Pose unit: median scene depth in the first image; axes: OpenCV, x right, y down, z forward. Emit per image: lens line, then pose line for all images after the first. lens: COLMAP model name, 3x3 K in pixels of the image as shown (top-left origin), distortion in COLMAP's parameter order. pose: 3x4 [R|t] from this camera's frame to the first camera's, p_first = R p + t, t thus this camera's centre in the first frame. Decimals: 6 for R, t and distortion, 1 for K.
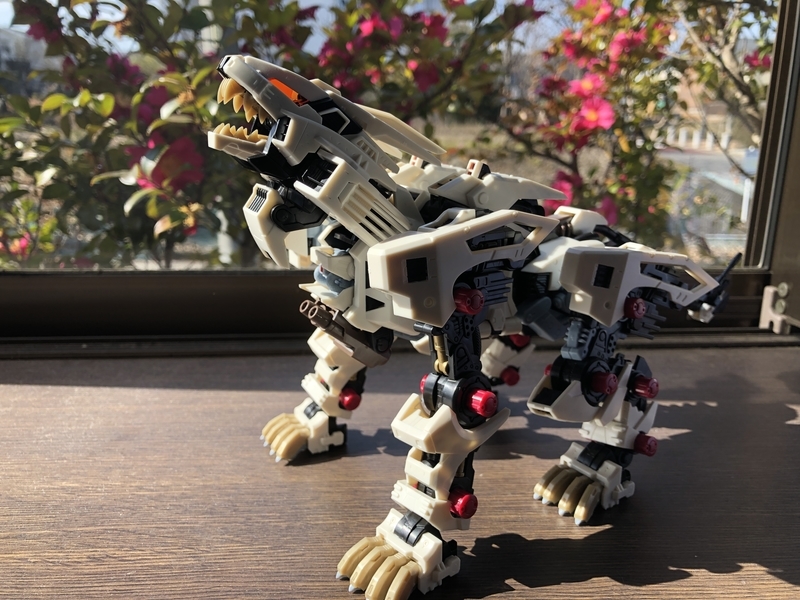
lens RADIAL K [[747.3, 0, 414.0], [0, 747.3, 289.5], [0, 0, 1]] dist [-0.001989, -0.006142]
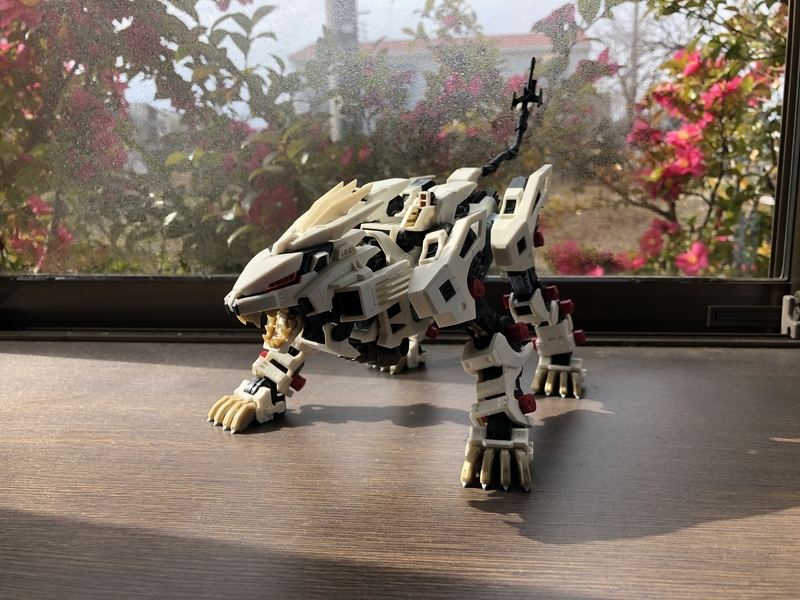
lens RADIAL K [[747.3, 0, 391.9], [0, 747.3, 297.6], [0, 0, 1]] dist [-0.001989, -0.006142]
pose [[0.980679, 0.003929, -0.195586, 0.138009], [-0.019122, 0.996935, -0.075855, 0.092864], [0.194688, 0.078129, 0.977749, -0.145535]]
